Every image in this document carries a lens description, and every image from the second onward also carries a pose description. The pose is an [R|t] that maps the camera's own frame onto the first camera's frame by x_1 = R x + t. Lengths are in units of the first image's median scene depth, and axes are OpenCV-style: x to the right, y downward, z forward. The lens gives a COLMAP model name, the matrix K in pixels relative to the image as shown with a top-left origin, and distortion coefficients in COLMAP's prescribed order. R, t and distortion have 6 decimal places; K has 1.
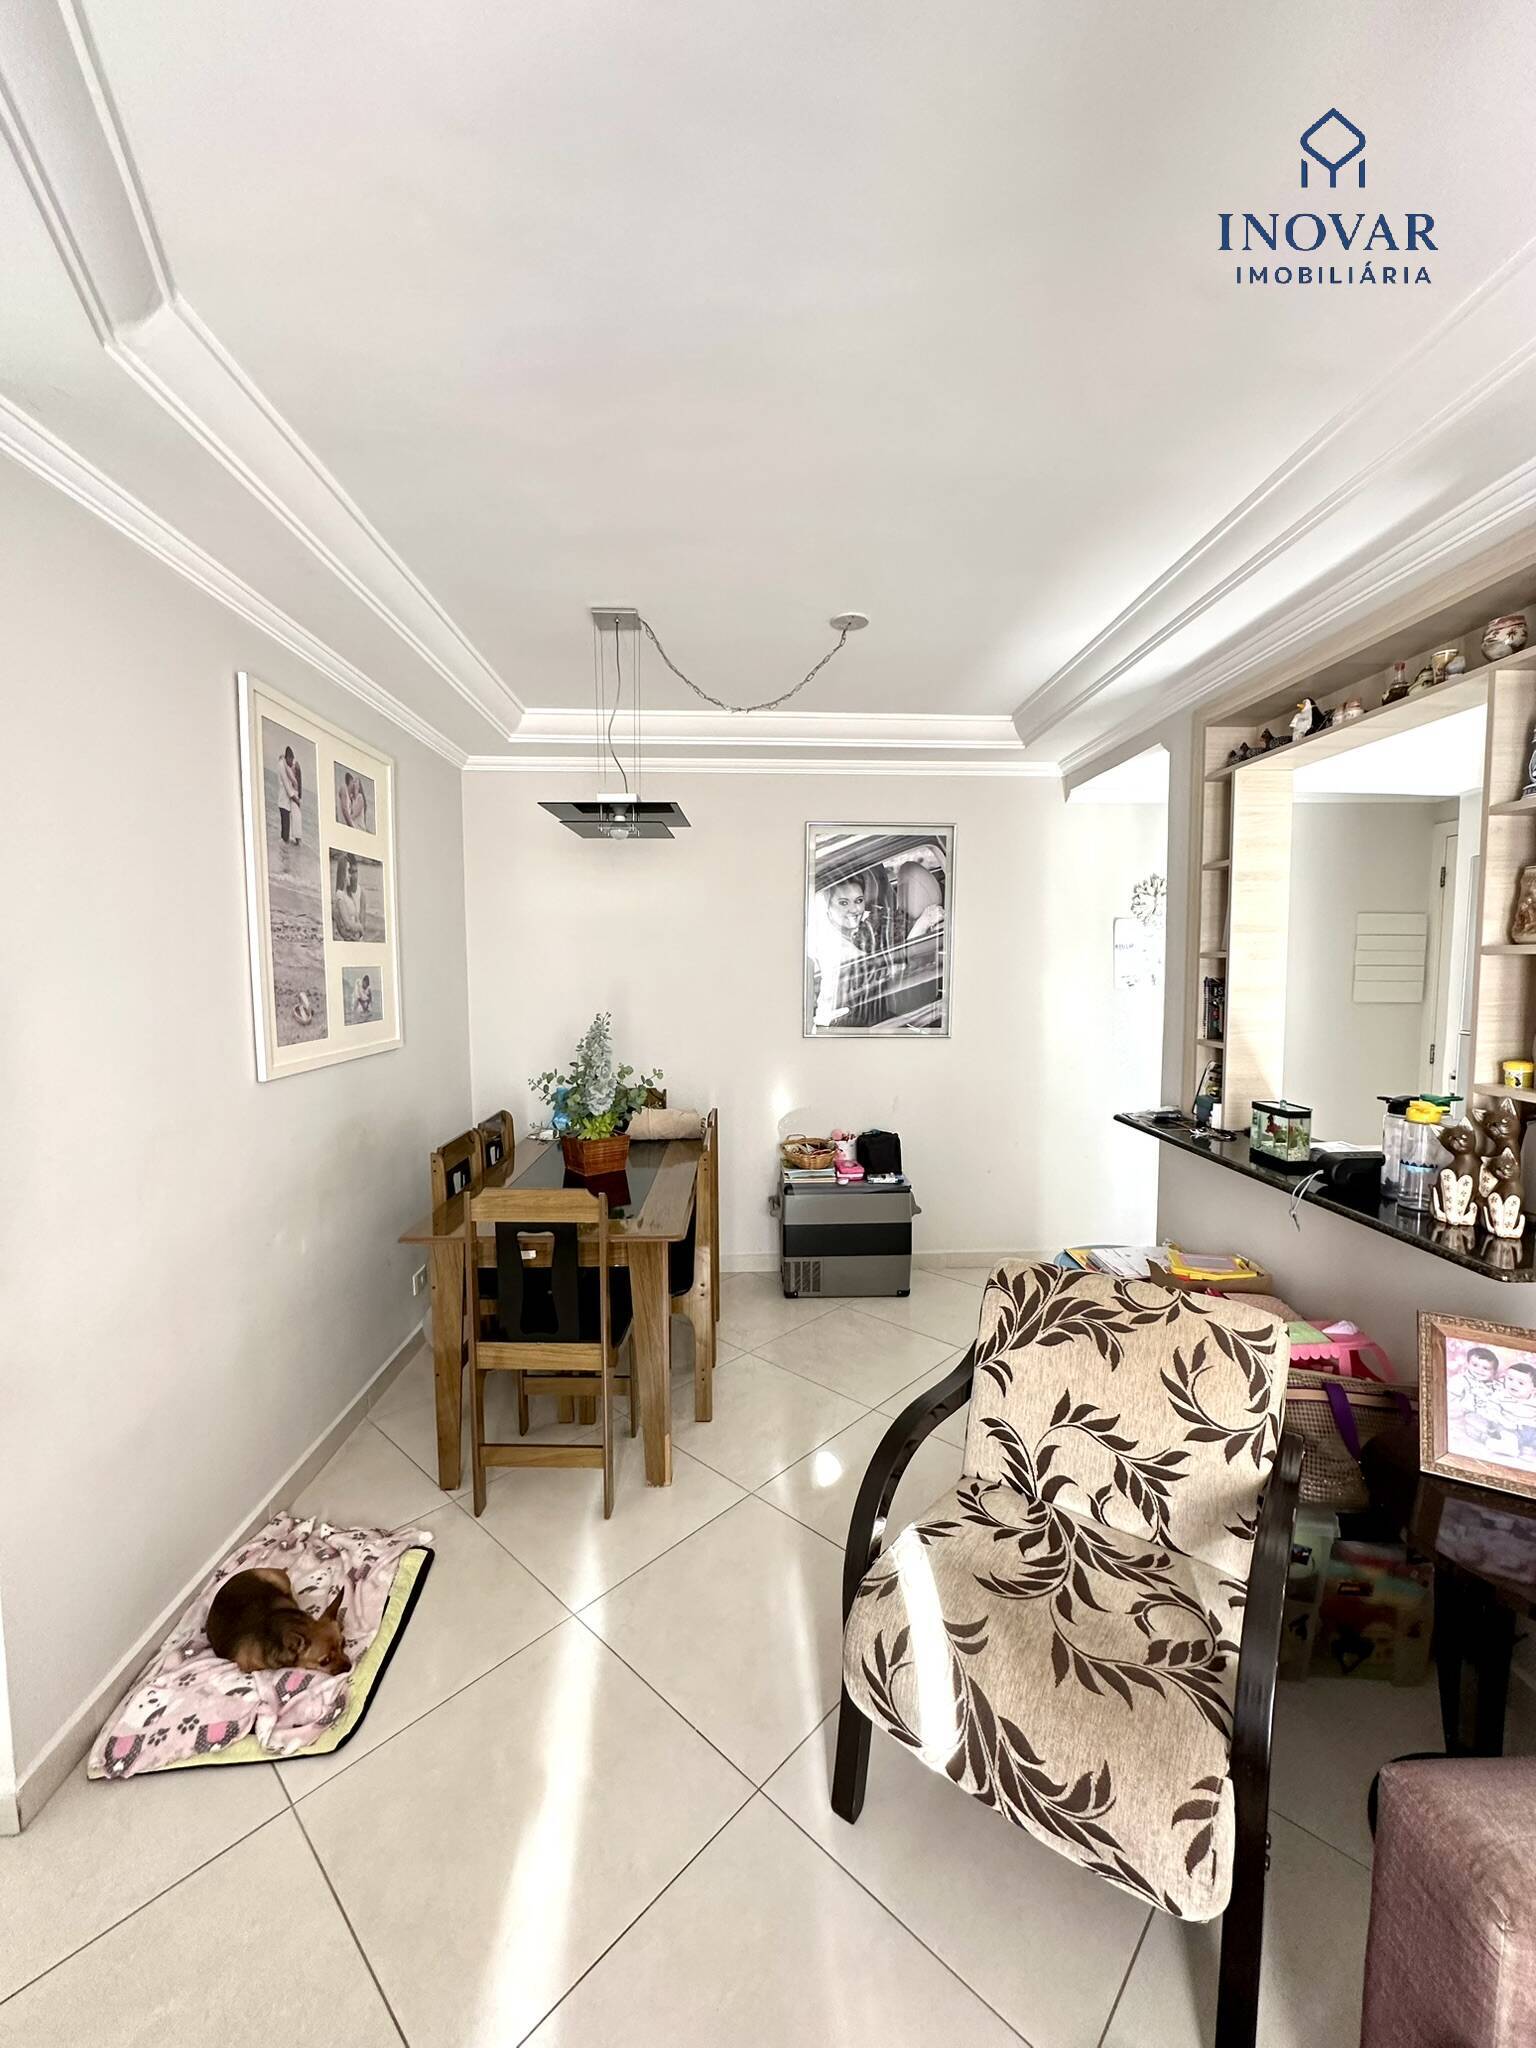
lens RADIAL K [[818.0, 0, 767.9], [0, 818.0, 1025.7], [0, 0, 1]] dist [-0.003542, 0.000666]
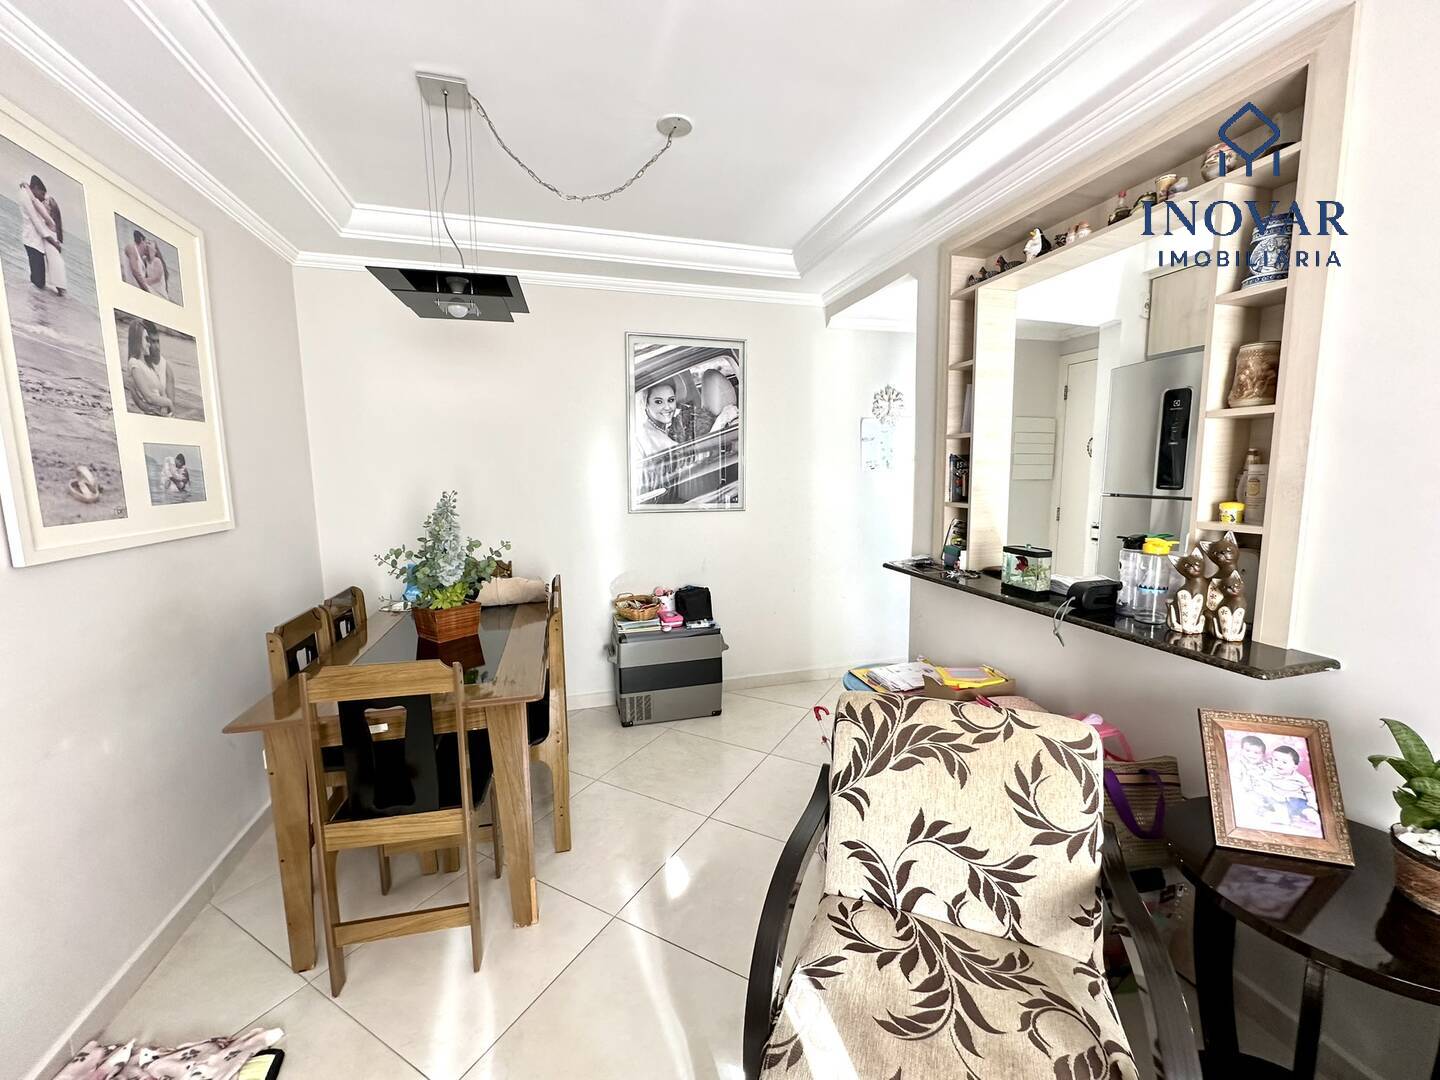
lens RADIAL K [[575.2, 0, 719.4], [0, 575.2, 539.8], [0, 0, 1]] dist [-0.003542, 0.000666]
pose [[0.971380, -0.036364, 0.234730, -0.046254], [0.025987, 0.998550, 0.047151, 0.028080], [-0.236104, -0.039701, 0.970916, 0.229754]]
